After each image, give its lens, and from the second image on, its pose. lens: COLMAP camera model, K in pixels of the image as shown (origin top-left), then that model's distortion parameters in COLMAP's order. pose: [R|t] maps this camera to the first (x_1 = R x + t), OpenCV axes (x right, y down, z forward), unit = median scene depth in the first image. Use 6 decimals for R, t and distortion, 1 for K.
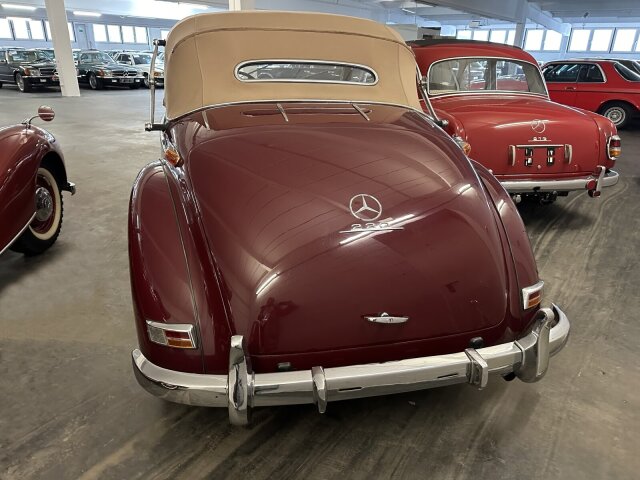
lens RADIAL K [[435.8, 0, 319.9], [0, 435.8, 254.7], [0, 0, 1]] dist [-0.000670, -0.002448]
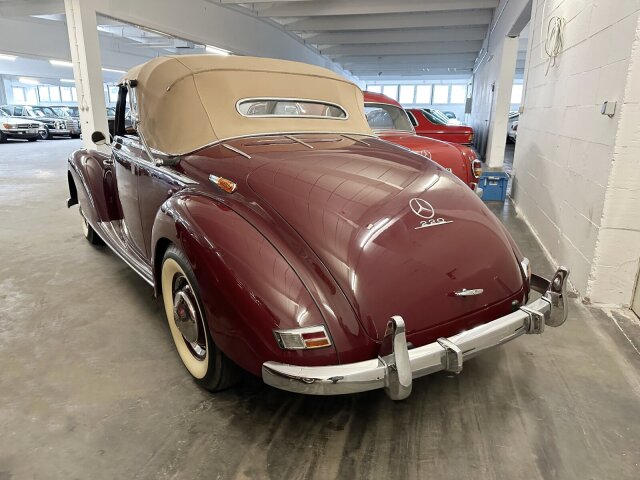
lens RADIAL K [[435.8, 0, 319.9], [0, 435.8, 254.7], [0, 0, 1]] dist [-0.000670, -0.002448]
pose [[0.930343, -0.125888, 0.344404, -0.532146], [0.161528, 0.983883, -0.076703, 0.059002], [-0.329197, 0.126991, 0.935683, -0.017619]]
